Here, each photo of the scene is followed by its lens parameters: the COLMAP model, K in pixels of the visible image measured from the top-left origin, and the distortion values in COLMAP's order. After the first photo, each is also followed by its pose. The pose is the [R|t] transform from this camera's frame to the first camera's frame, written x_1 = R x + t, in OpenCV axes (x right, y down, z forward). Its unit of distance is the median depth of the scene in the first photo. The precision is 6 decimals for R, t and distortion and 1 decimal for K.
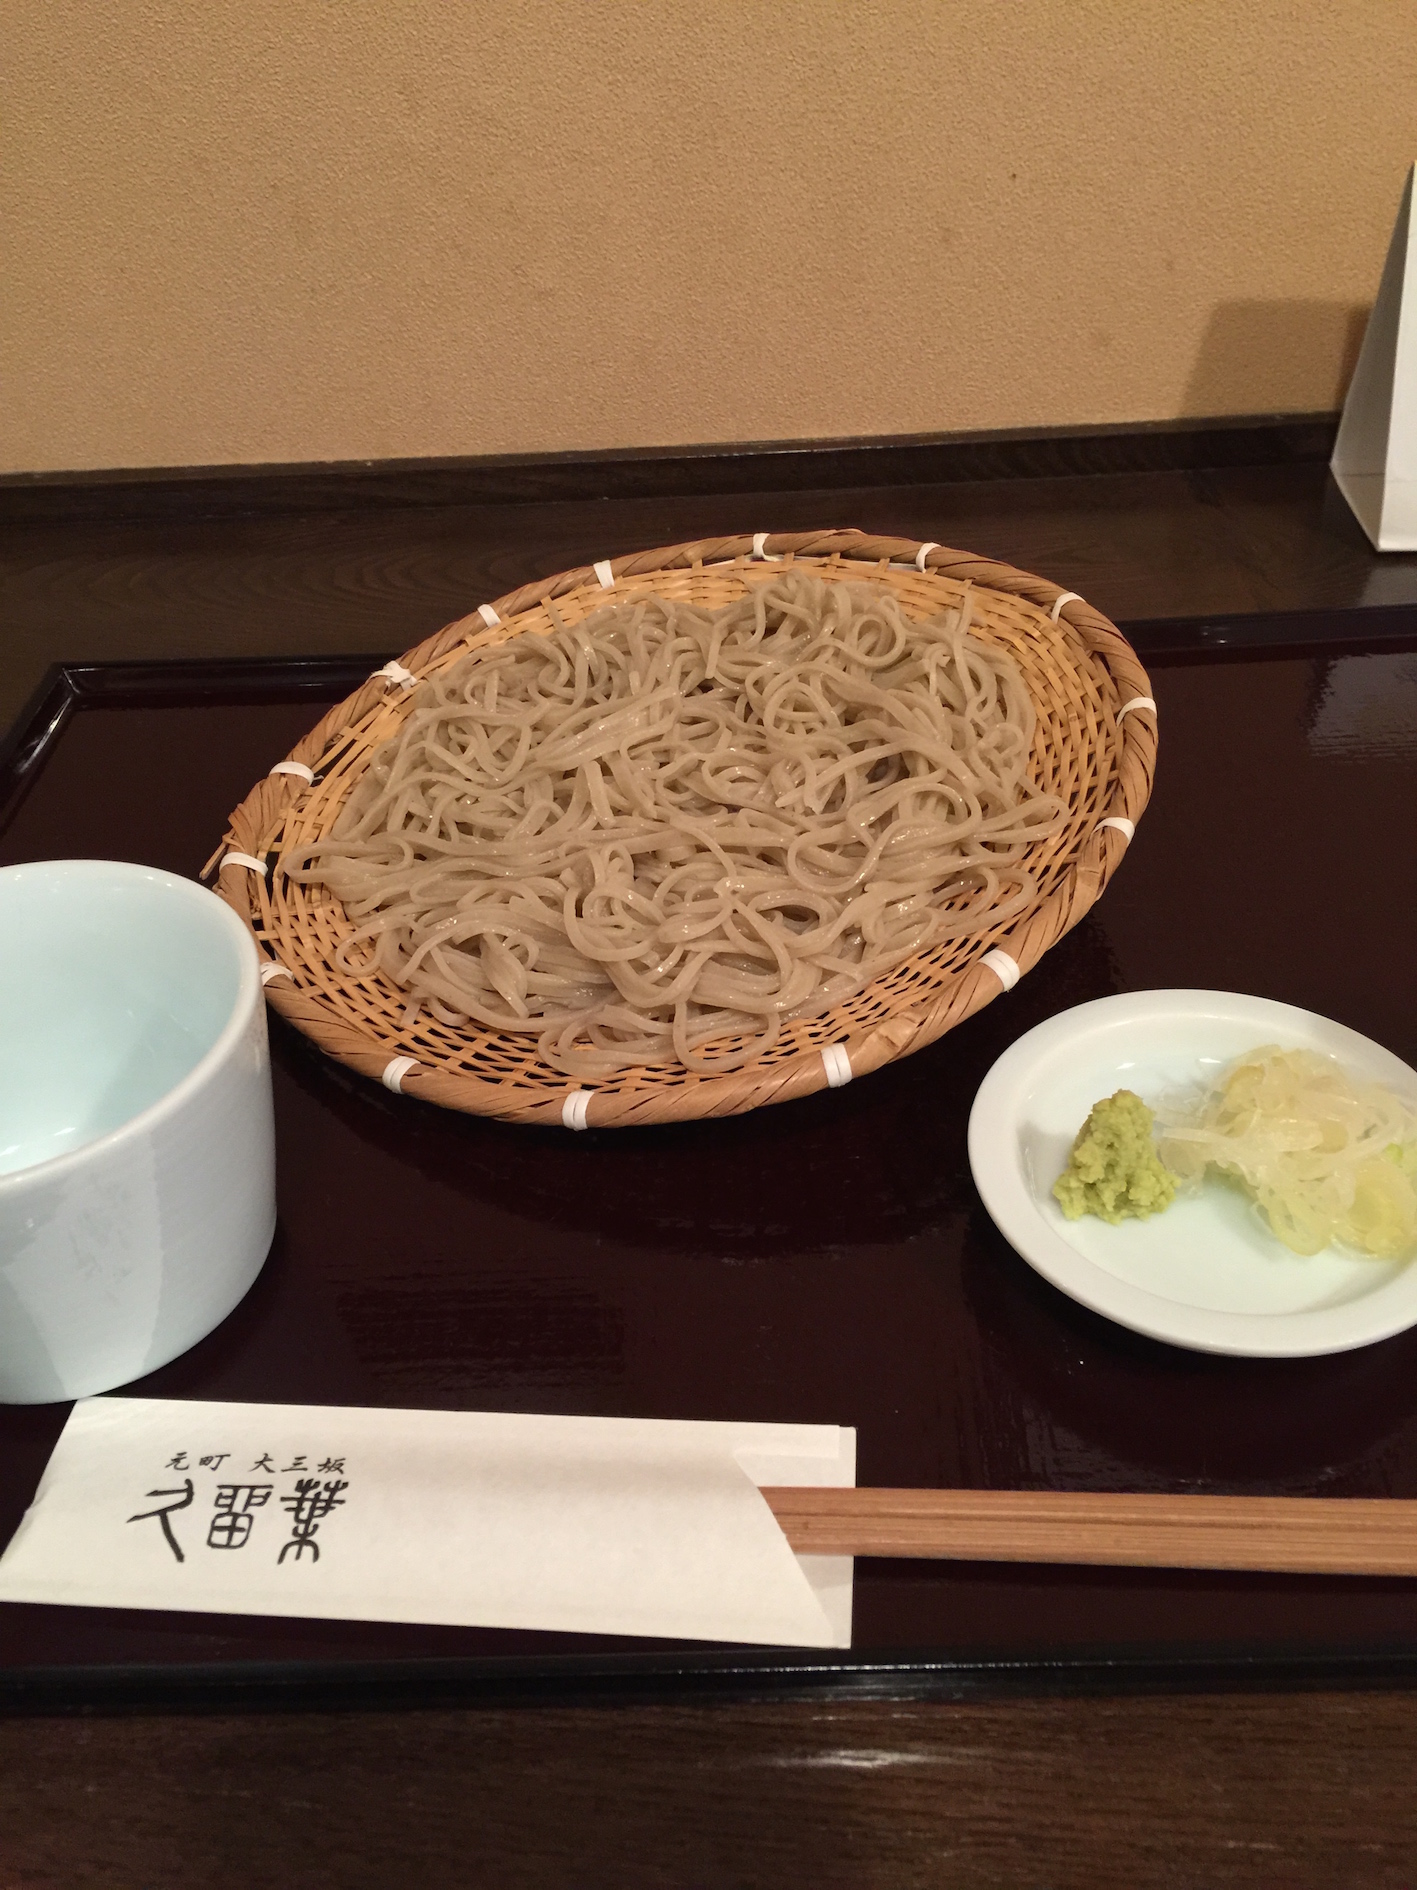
lens RADIAL K [[1614.0, 0, 709.6], [0, 1614.0, 952.7], [0, 0, 1]] dist [0.054829, -0.086058]
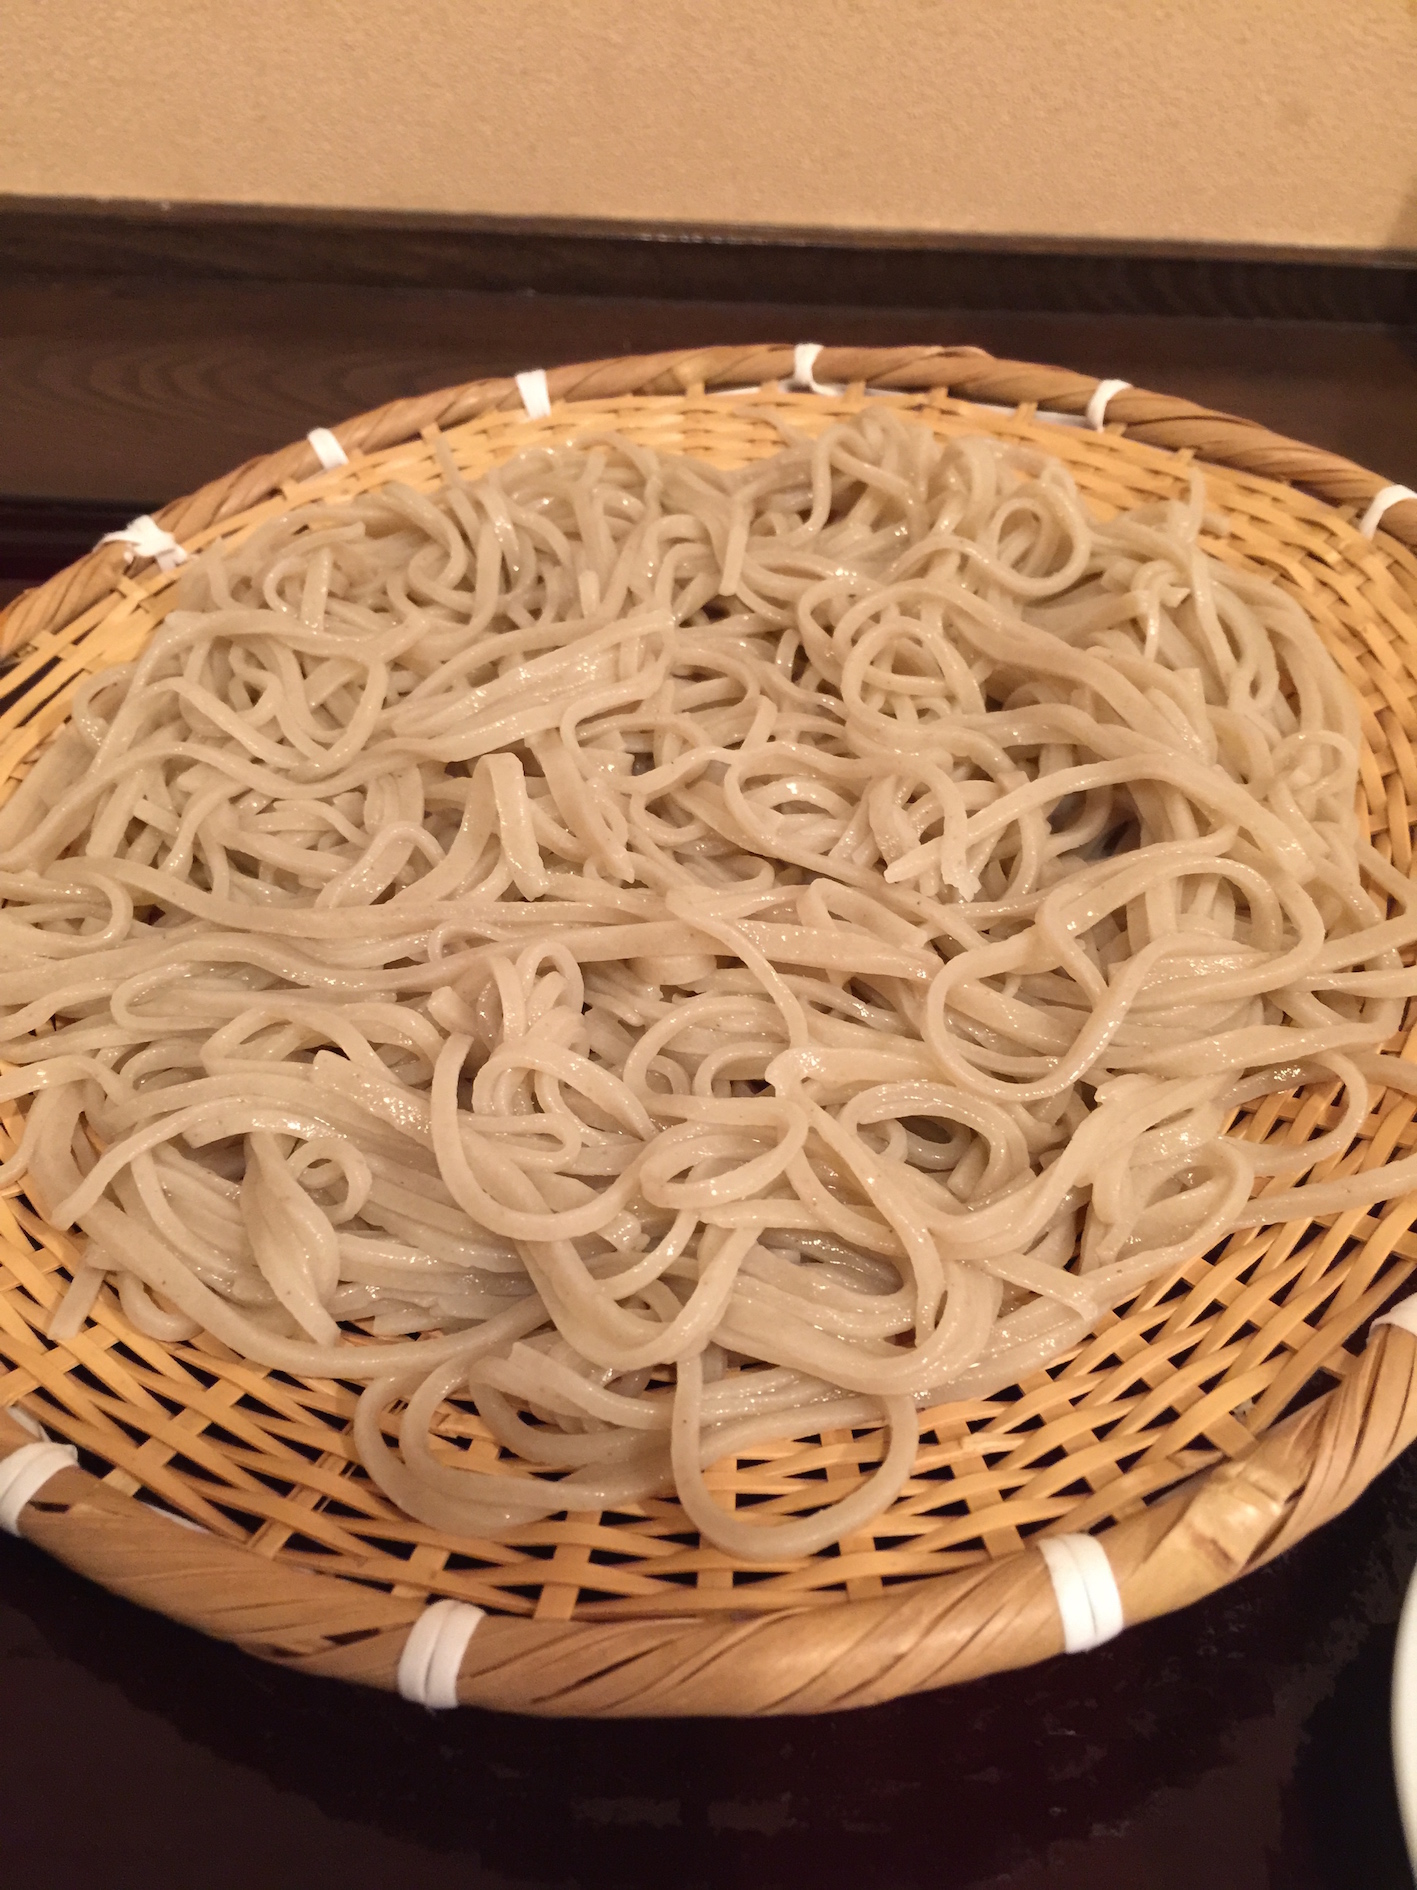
lens RADIAL K [[1614.0, 0, 709.3], [0, 1614.0, 946.8], [0, 0, 1]] dist [0.054829, -0.086058]
pose [[0.995092, 0.056526, 0.081225, -0.045481], [-0.061400, 0.996379, 0.058818, -0.087970], [-0.077606, -0.063516, 0.994959, 0.476246]]
